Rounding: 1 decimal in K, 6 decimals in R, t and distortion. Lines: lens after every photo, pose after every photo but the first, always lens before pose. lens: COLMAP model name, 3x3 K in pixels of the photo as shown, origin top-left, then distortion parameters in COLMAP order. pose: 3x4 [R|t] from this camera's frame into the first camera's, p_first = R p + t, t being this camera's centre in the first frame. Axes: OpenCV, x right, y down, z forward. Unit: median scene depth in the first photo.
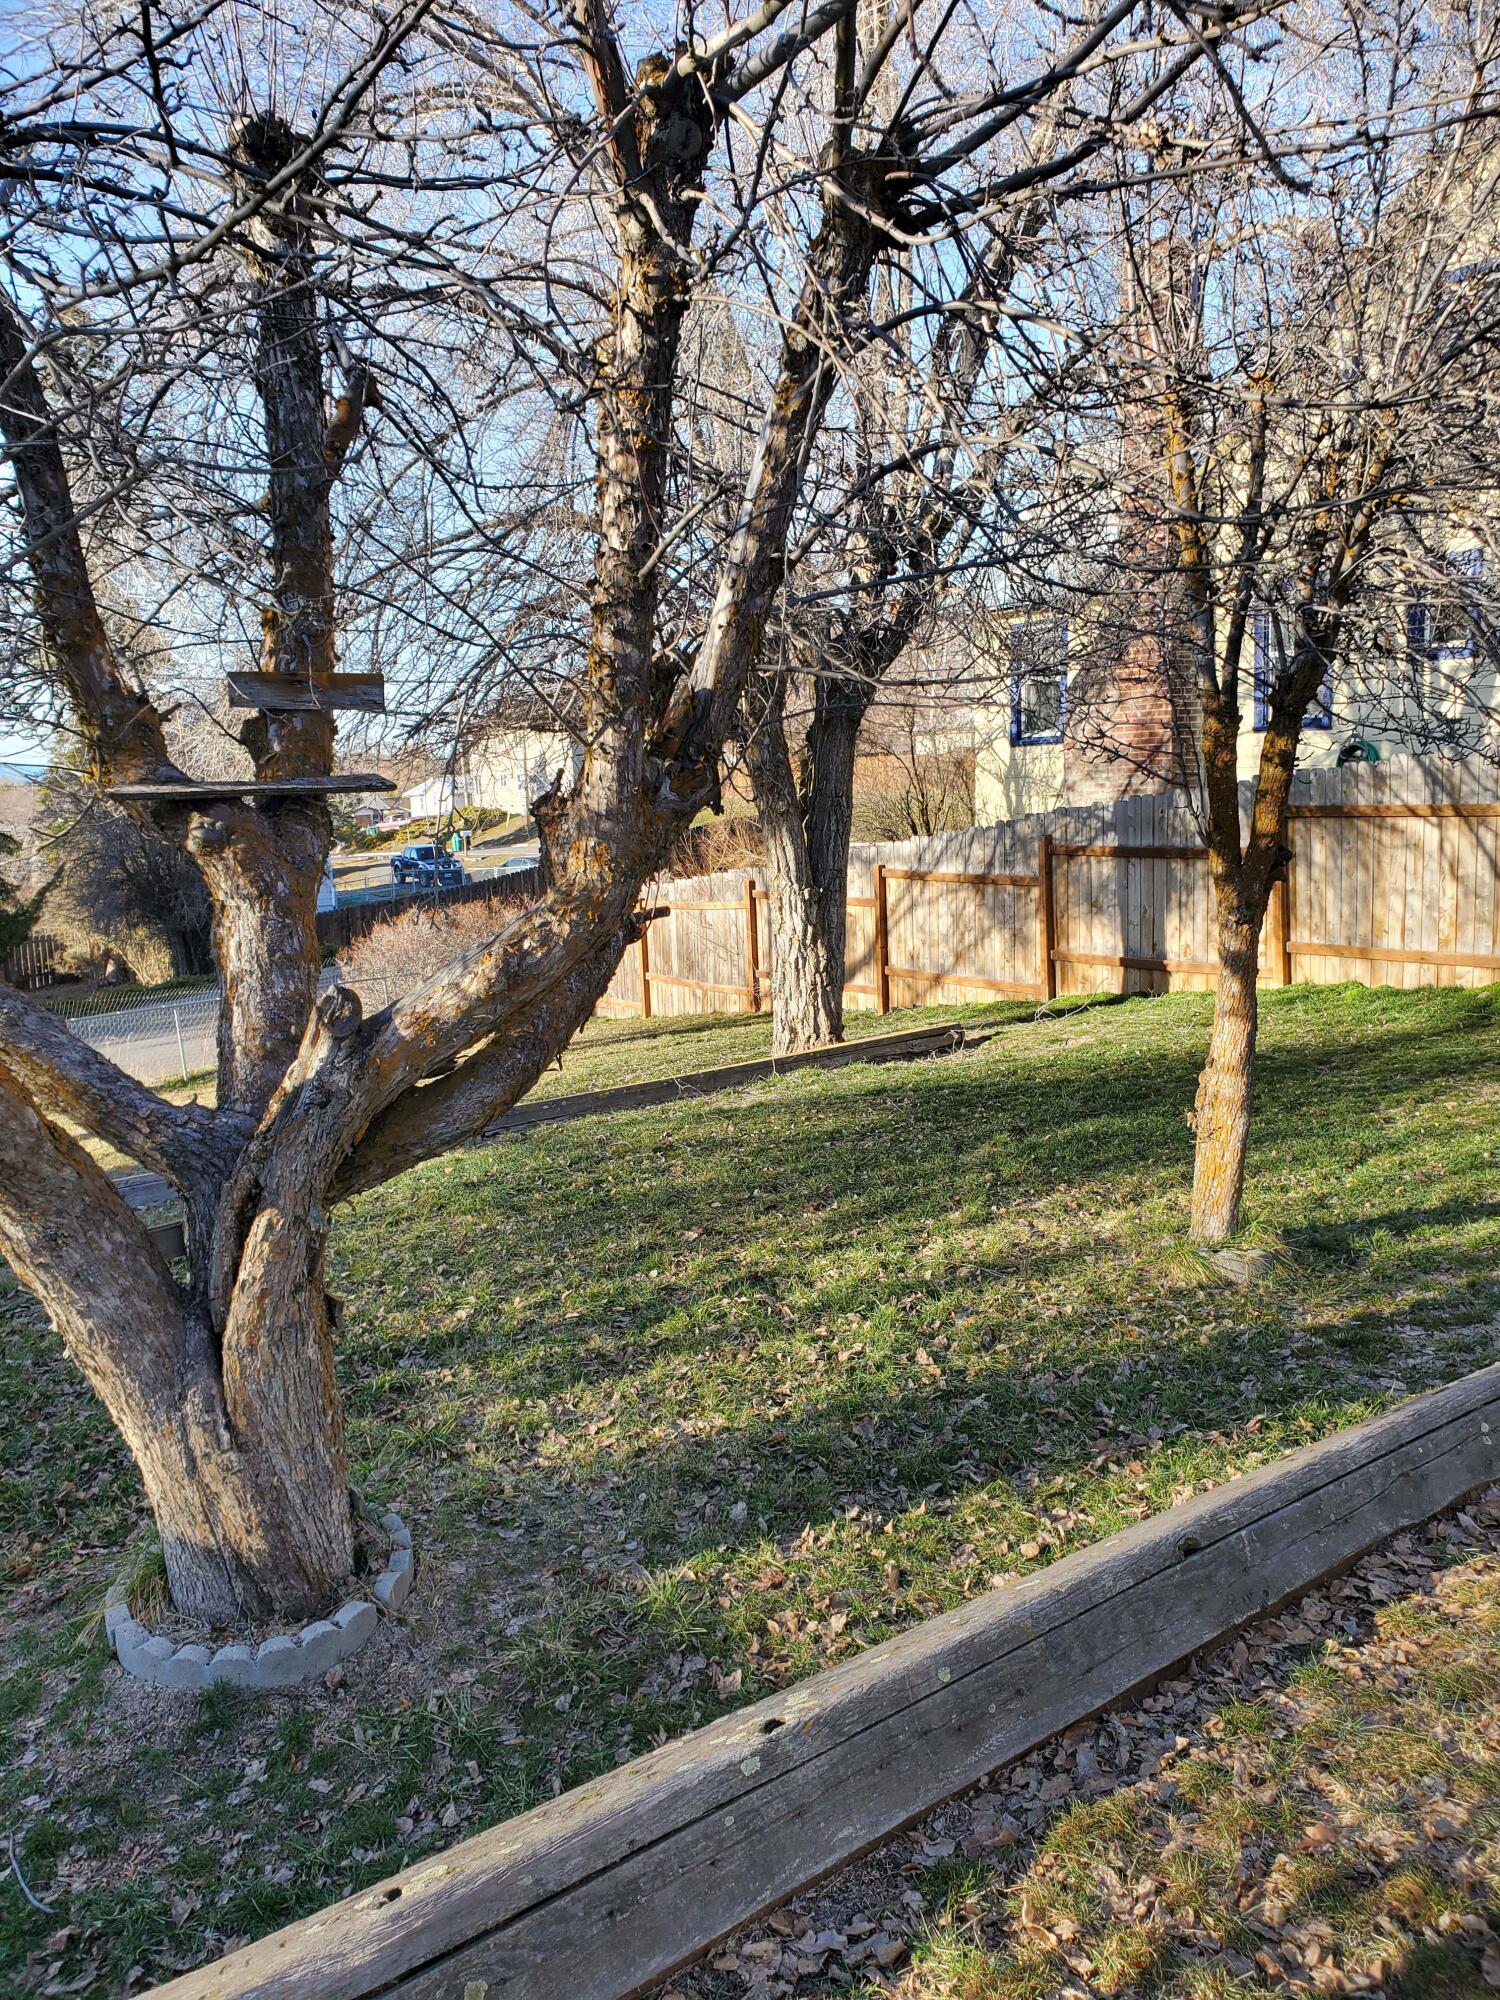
lens RADIAL K [[1544.1, 0, 750.0], [0, 1544.1, 1000.0], [0, 0, 1]] dist [0.046256, -0.052886]
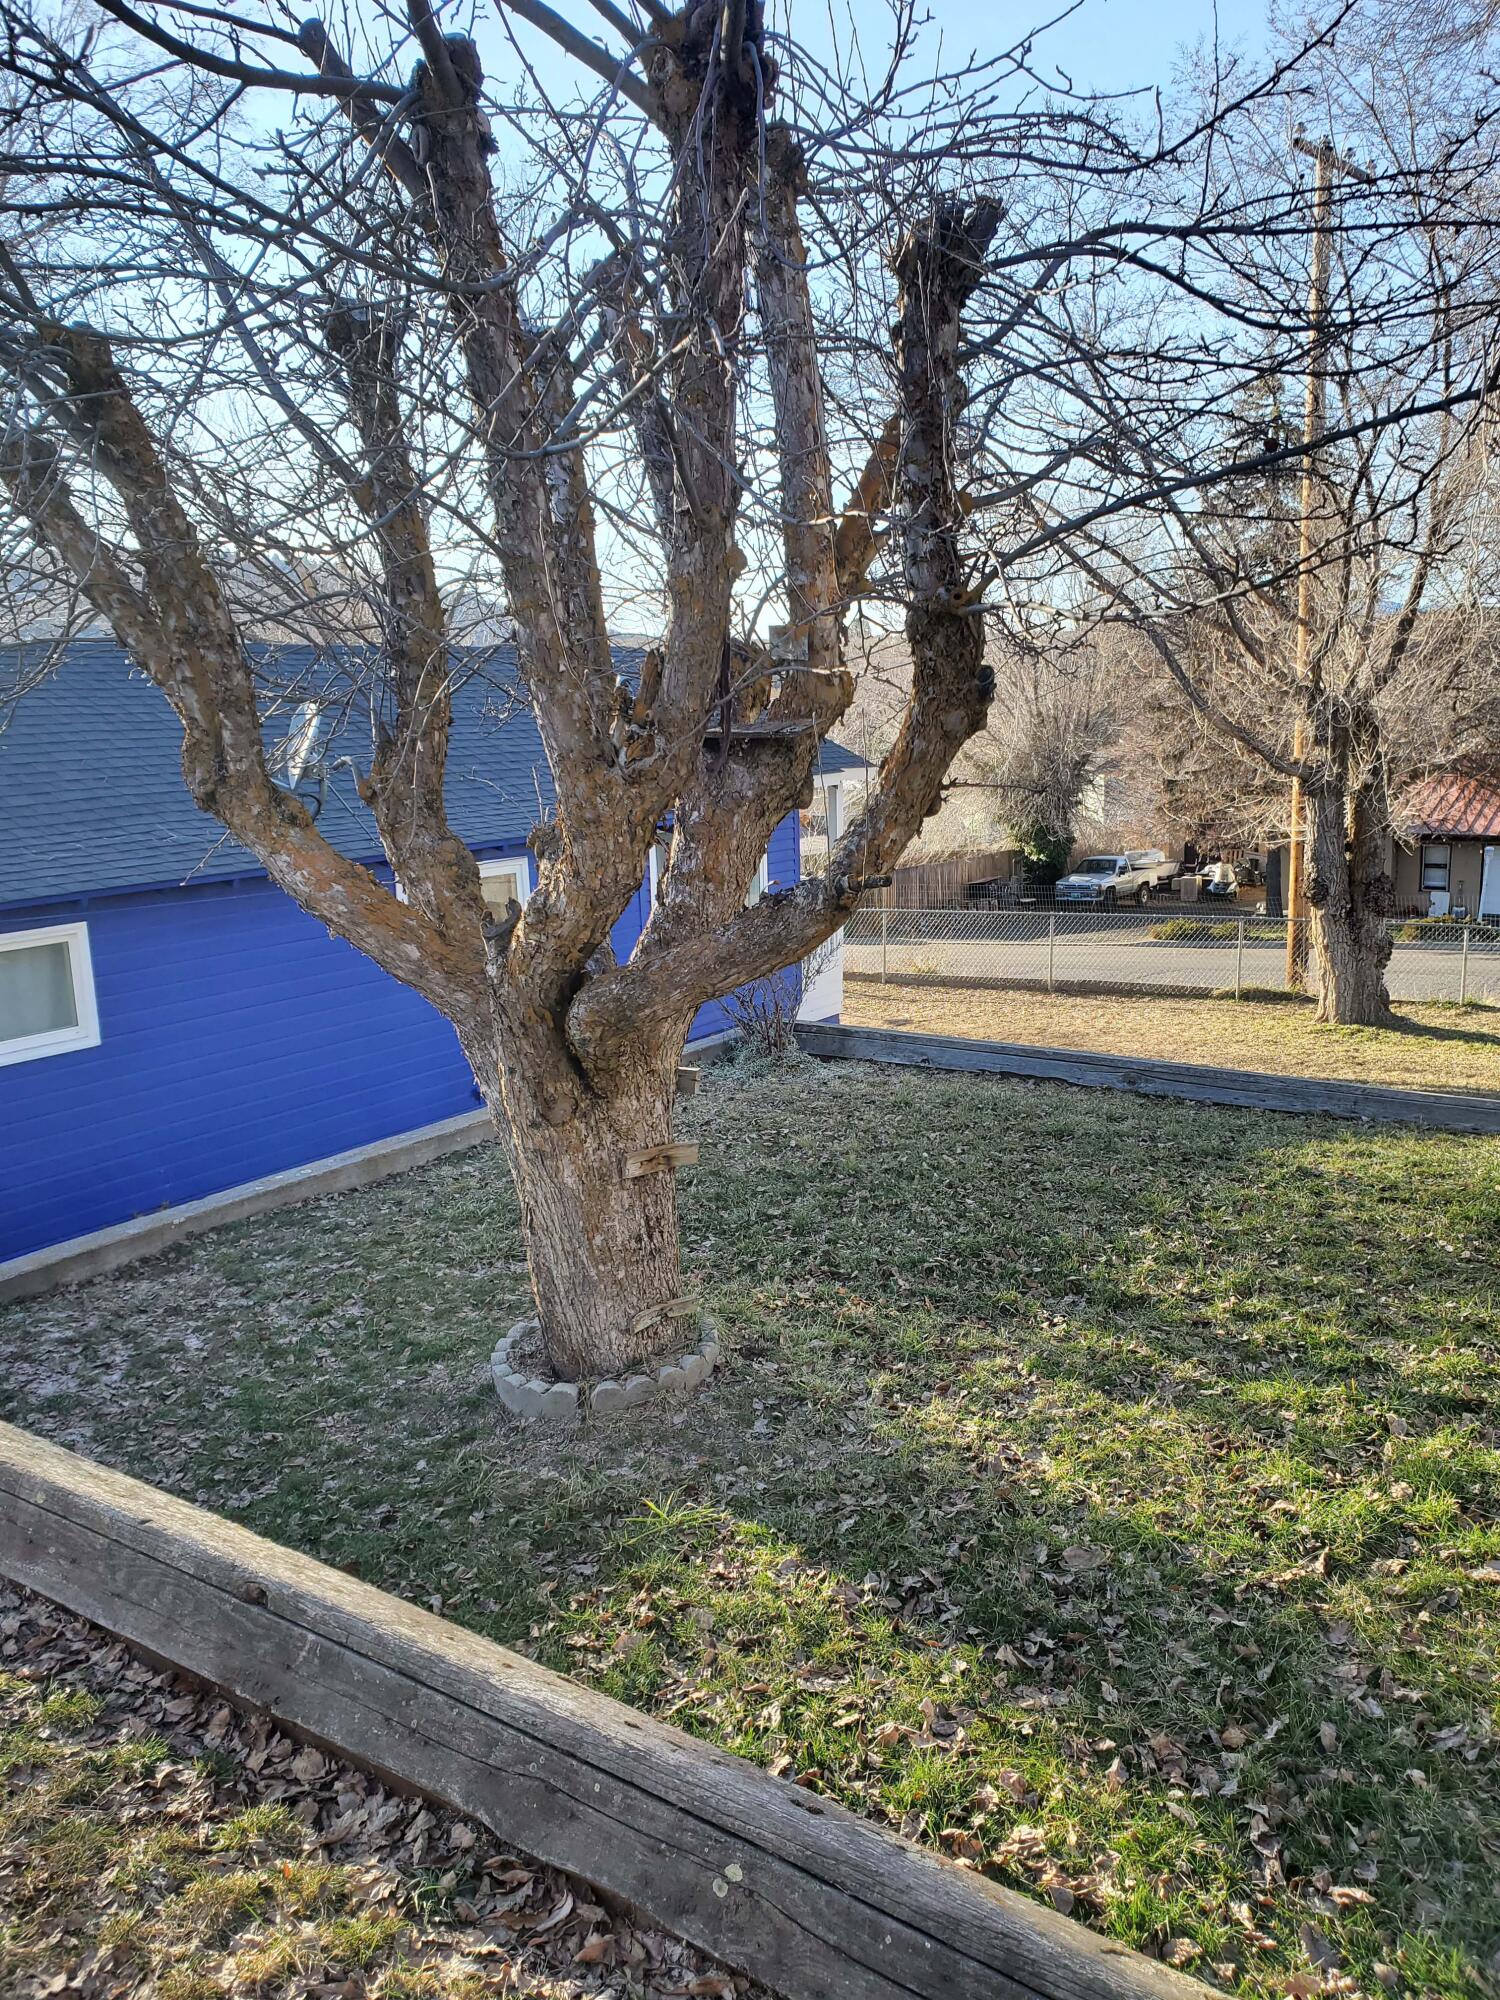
lens RADIAL K [[1544.1, 0, 750.0], [0, 1544.1, 1000.0], [0, 0, 1]] dist [0.046256, -0.052886]
pose [[0.315549, 0.214824, -0.924272, 0.621714], [-0.127112, 0.974827, 0.183178, -0.114903], [0.940357, 0.059684, 0.334912, 0.494385]]
